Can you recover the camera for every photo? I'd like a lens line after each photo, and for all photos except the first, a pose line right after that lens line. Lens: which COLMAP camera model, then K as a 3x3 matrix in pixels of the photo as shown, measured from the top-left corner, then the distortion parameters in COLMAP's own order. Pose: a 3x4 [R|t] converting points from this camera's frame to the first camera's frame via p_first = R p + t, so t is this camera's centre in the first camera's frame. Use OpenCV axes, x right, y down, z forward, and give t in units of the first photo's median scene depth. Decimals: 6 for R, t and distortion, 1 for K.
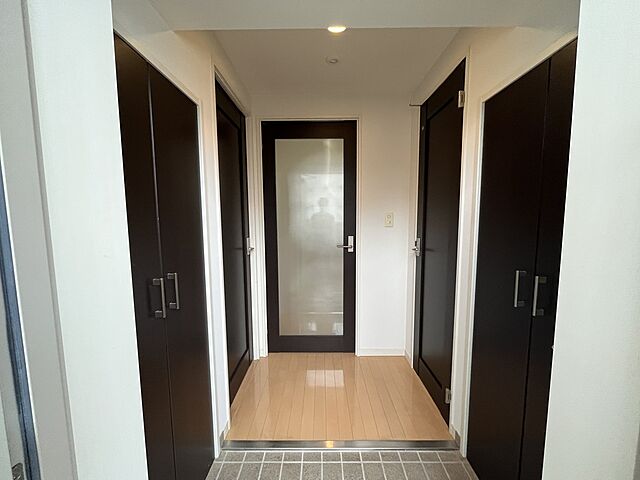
lens RADIAL K [[258.9, 0, 320.7], [0, 258.9, 240.8], [0, 0, 1]] dist [-0.003819, -0.000098]
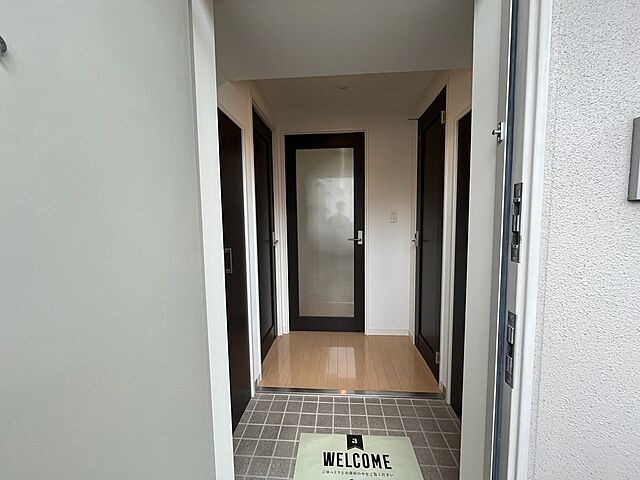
lens RADIAL K [[258.9, 0, 319.6], [0, 258.9, 240.3], [0, 0, 1]] dist [-0.003819, -0.000098]
pose [[0.997550, -0.001475, -0.069943, 0.017112], [0.000356, 0.999872, -0.016016, 0.047531], [0.069958, 0.015952, 0.997422, -0.190963]]
